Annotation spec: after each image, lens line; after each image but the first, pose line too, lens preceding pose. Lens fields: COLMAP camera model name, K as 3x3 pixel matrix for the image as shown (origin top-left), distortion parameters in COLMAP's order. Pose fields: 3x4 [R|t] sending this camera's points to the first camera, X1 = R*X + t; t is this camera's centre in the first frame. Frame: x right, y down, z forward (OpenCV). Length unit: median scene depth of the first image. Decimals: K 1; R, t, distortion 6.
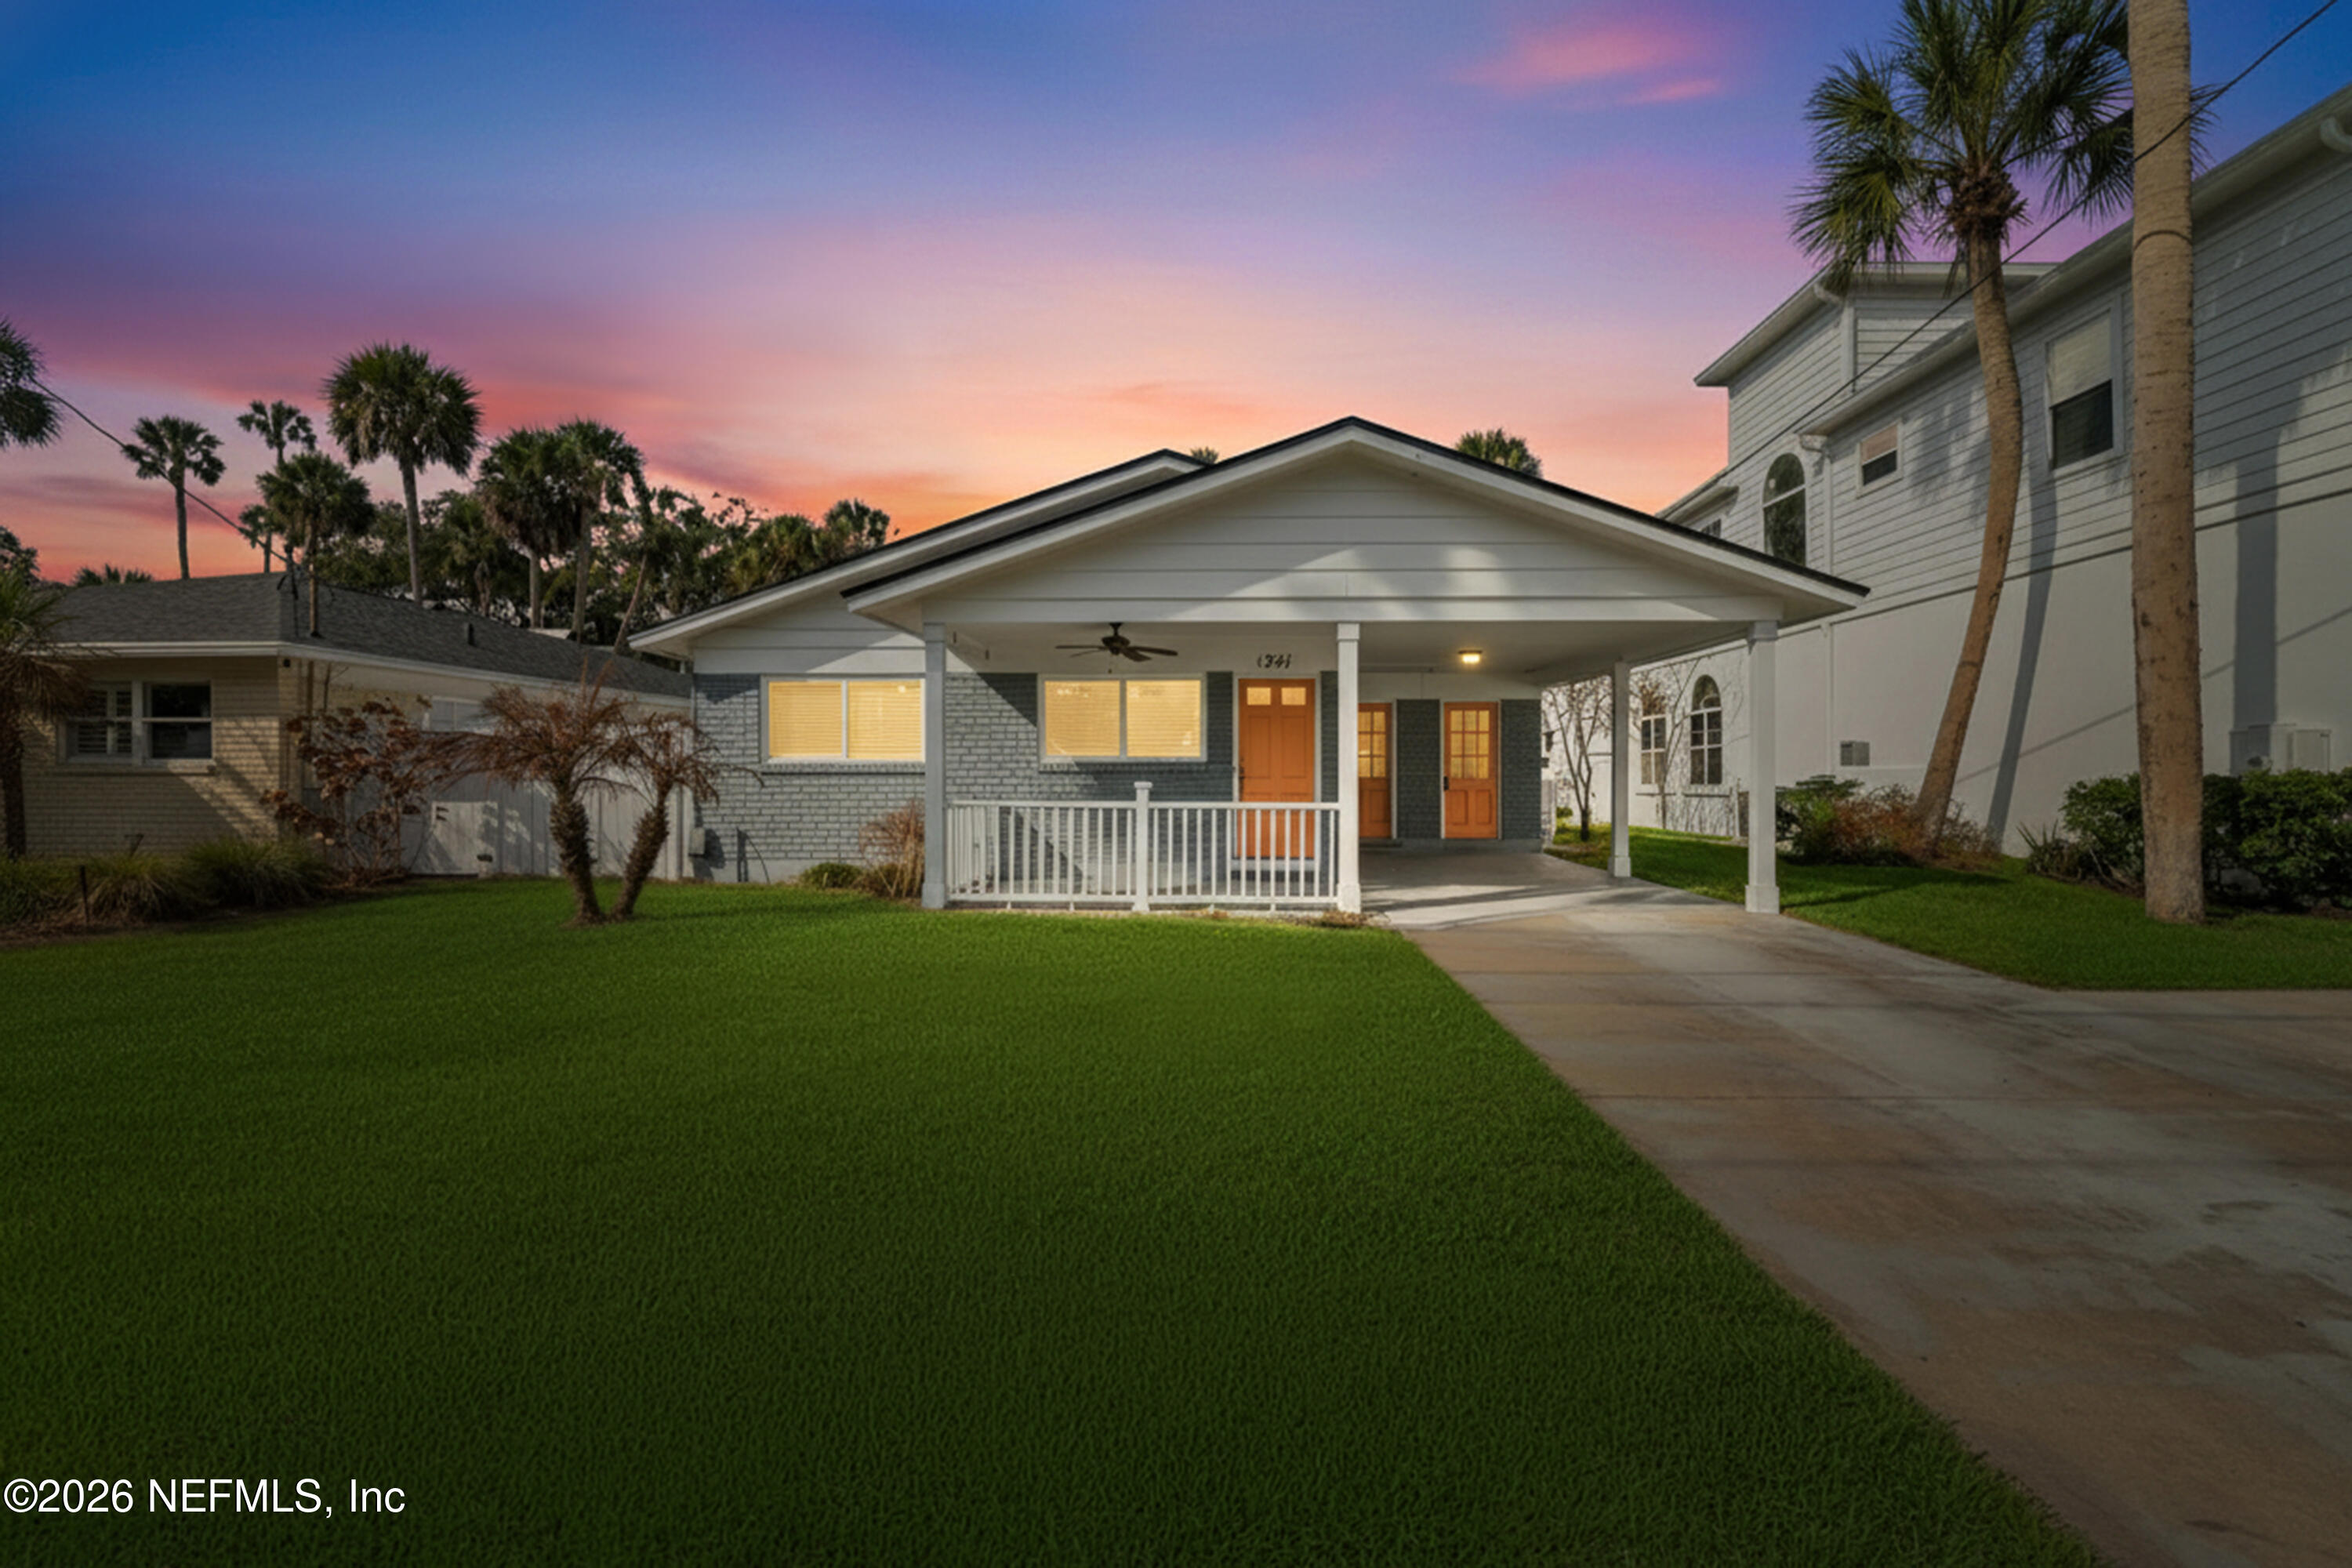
lens RADIAL K [[985.5, 0, 1183.3], [0, 985.5, 773.3], [0, 0, 1]] dist [-0.005379, -0.000766]
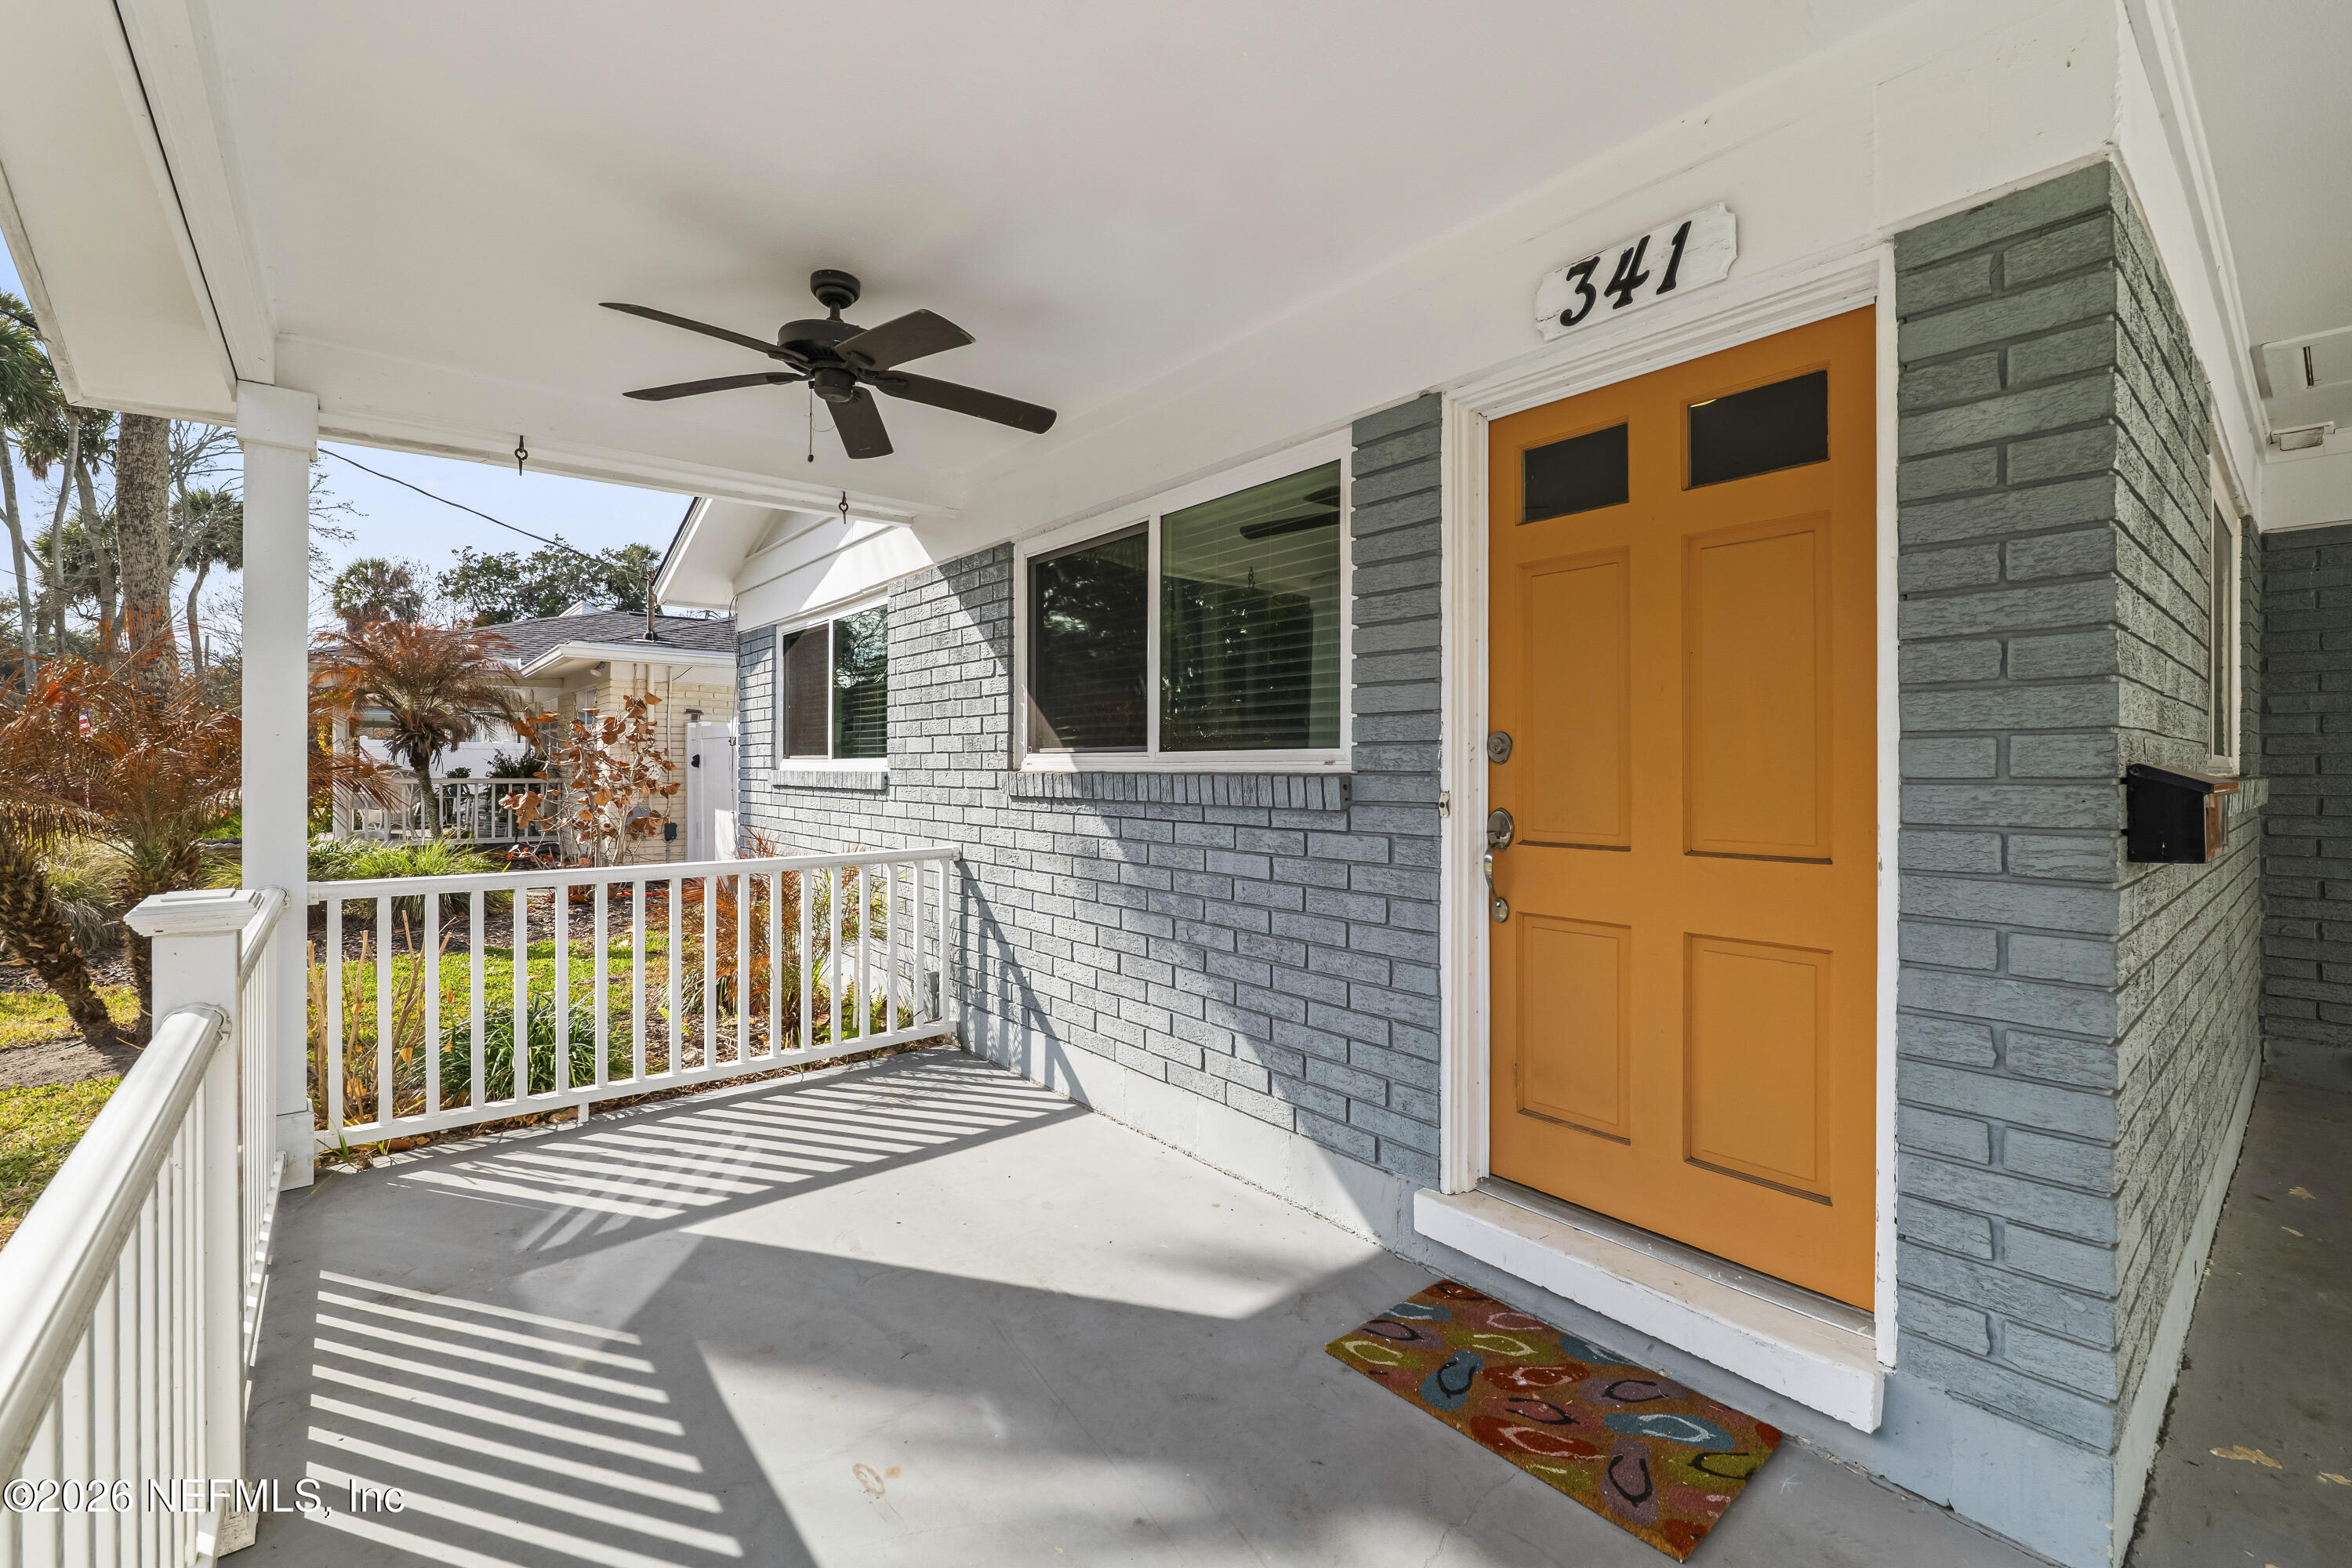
lens RADIAL K [[1000.4, 0, 1156.8], [0, 1000.4, 800.8], [0, 0, 1]] dist [-0.004499, -0.000361]
pose [[0.648729, 0.028616, -0.760482, 0.192394], [-0.004609, 0.999422, 0.033675, -0.013343], [0.761006, -0.018341, 0.648486, 0.793282]]
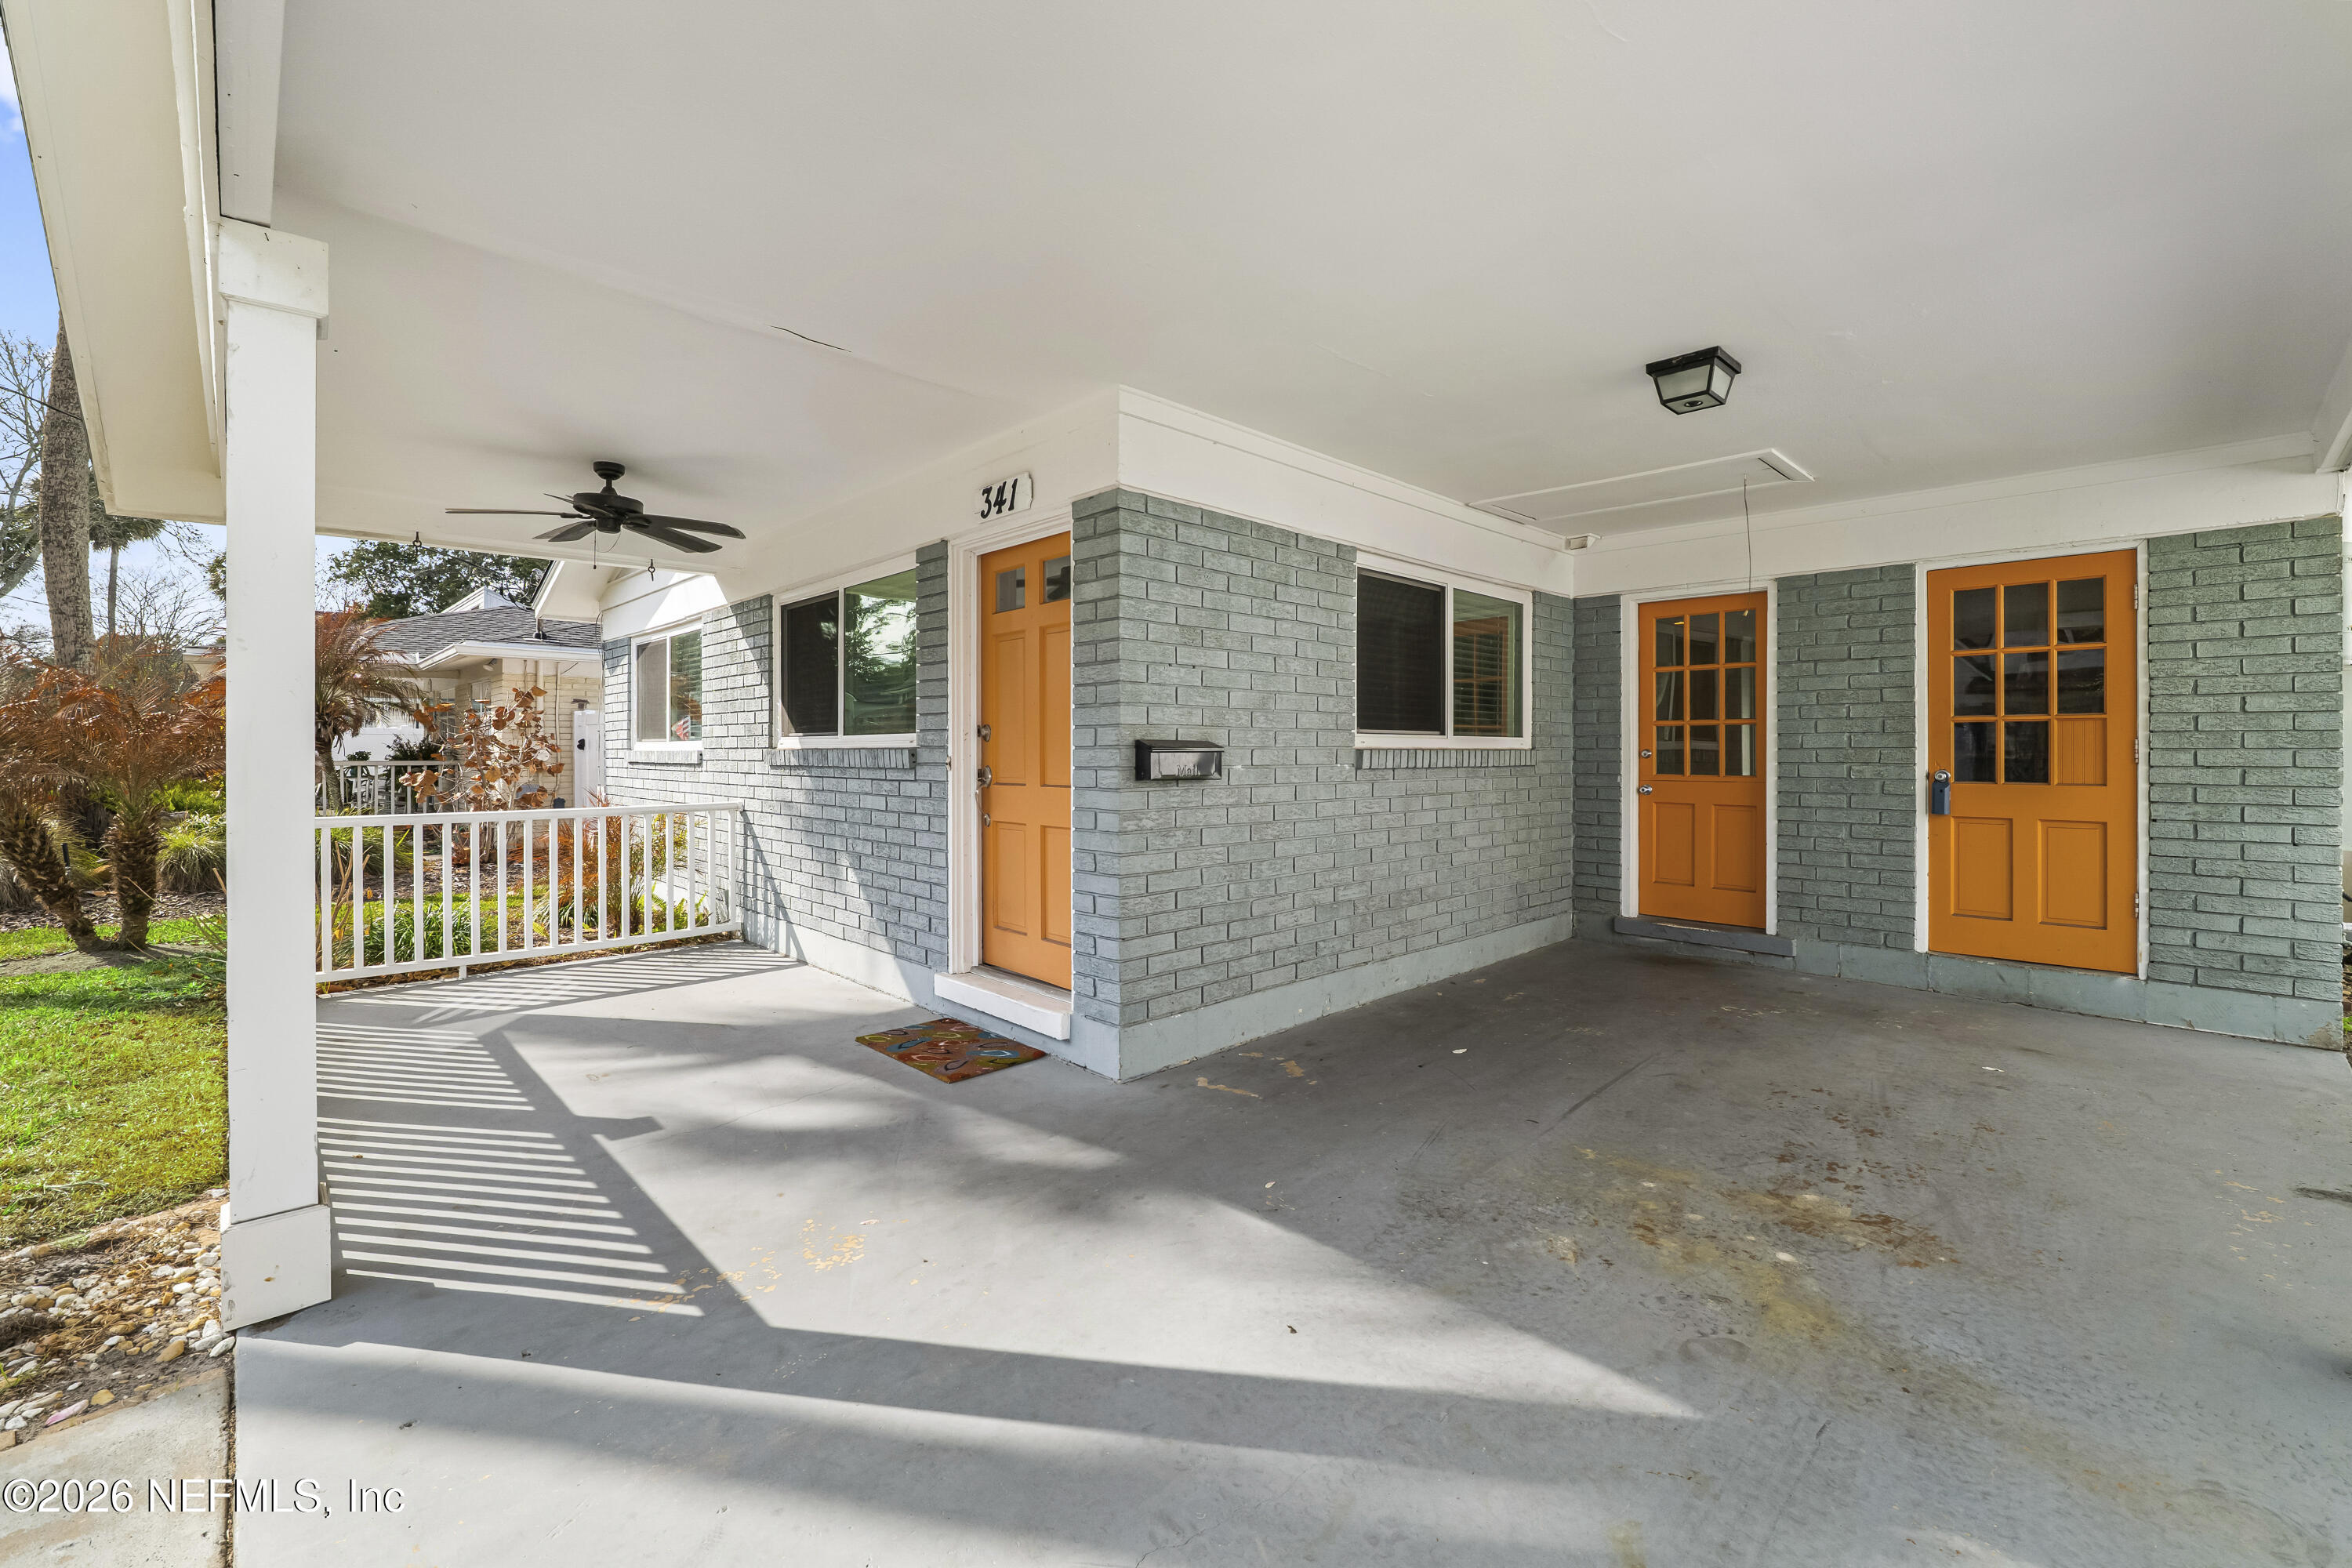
lens RADIAL K [[971.2, 0, 1167.0], [0, 971.2, 778.4], [0, 0, 1]] dist [-0.000754, 0.000243]
pose [[0.713587, 0.020797, -0.700258, 0.427167], [-0.001067, 0.999590, 0.028599, -0.010548], [0.700566, -0.019661, 0.713317, 0.761239]]
